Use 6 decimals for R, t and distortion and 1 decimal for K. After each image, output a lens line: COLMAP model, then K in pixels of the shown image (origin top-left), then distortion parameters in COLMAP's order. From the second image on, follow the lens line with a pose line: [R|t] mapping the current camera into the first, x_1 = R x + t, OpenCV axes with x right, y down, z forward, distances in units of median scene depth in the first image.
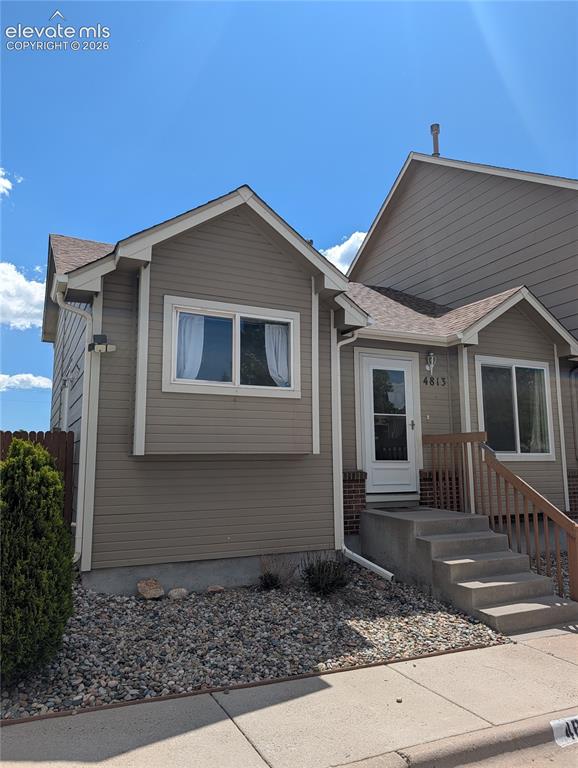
lens RADIAL K [[552.9, 0, 292.6], [0, 552.9, 382.1], [0, 0, 1]] dist [0.019100, -0.010272]
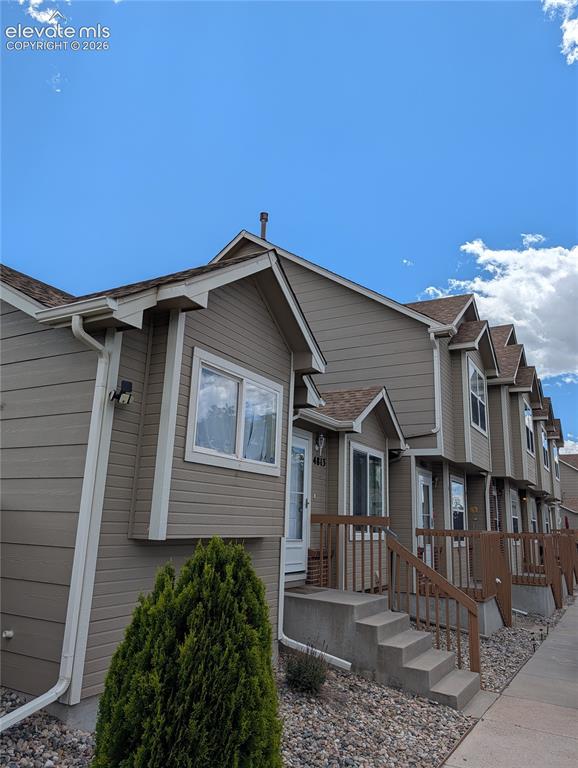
lens RADIAL K [[552.9, 0, 292.6], [0, 552.9, 382.1], [0, 0, 1]] dist [0.019100, -0.010272]
pose [[0.828189, 0.171380, 0.533603, -0.519866], [-0.118979, 0.984160, -0.131425, -0.007839], [-0.547675, 0.045357, 0.835461, 0.194853]]
